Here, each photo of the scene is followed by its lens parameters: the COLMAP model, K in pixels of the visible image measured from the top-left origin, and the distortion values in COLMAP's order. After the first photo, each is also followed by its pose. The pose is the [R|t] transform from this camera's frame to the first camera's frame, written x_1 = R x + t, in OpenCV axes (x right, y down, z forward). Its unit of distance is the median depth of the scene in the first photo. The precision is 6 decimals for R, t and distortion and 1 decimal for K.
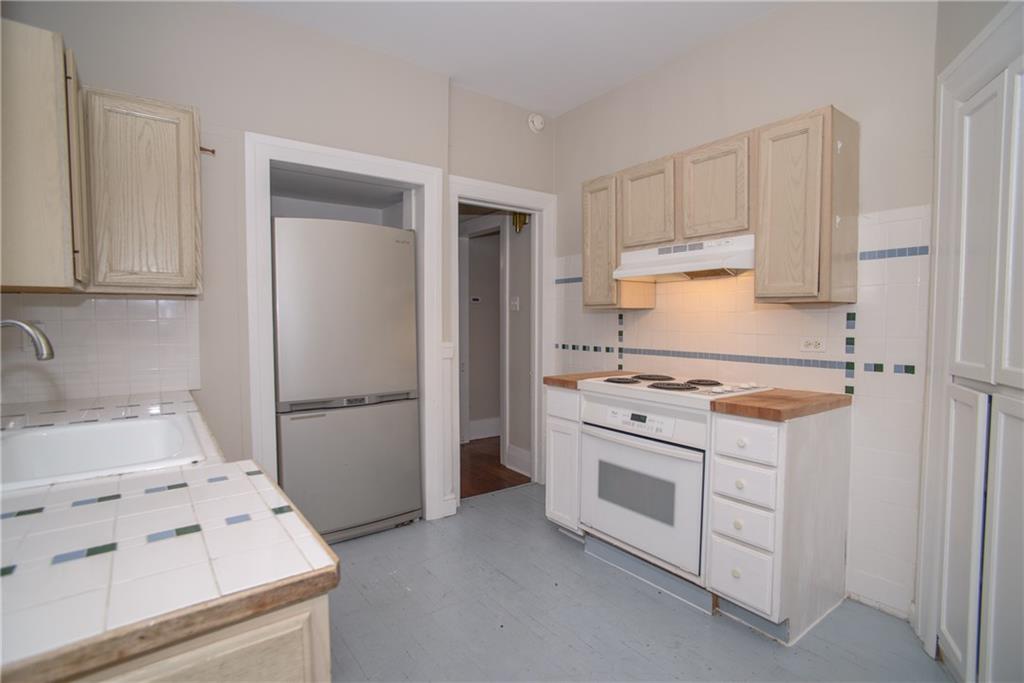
lens RADIAL K [[493.6, 0, 512.0], [0, 493.6, 341.5], [0, 0, 1]] dist [-0.065591, 0.030197]
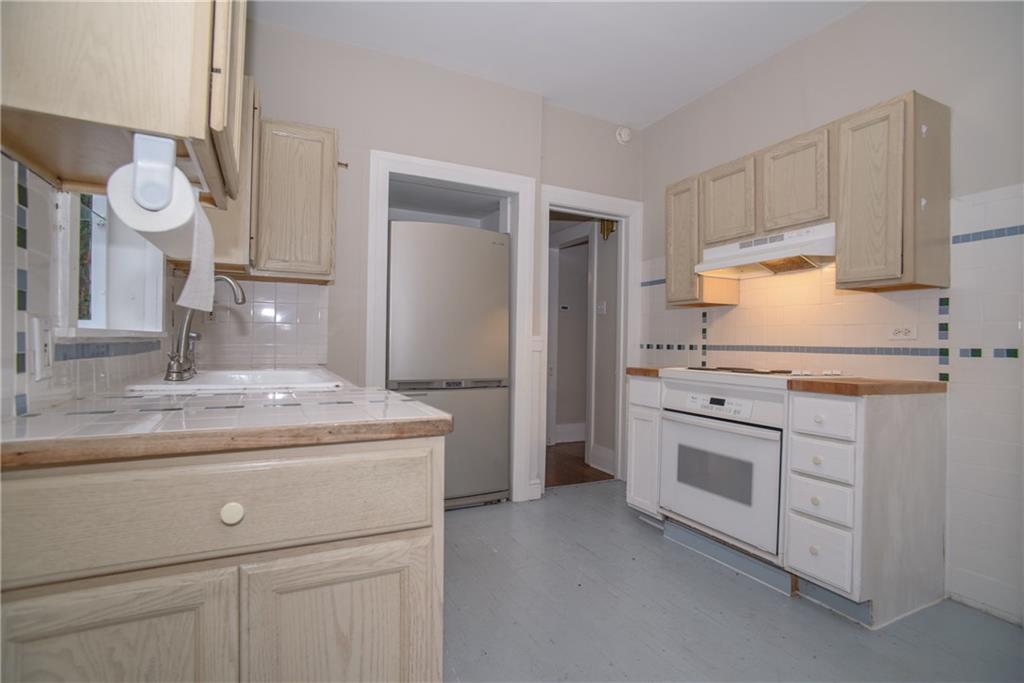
lens RADIAL K [[493.6, 0, 512.0], [0, 493.6, 341.5], [0, 0, 1]] dist [-0.065591, 0.030197]
pose [[0.983515, 0.016683, -0.180053, 0.013604], [-0.025972, 0.998443, -0.049358, 0.087231], [0.178949, 0.053221, 0.982418, -0.094387]]
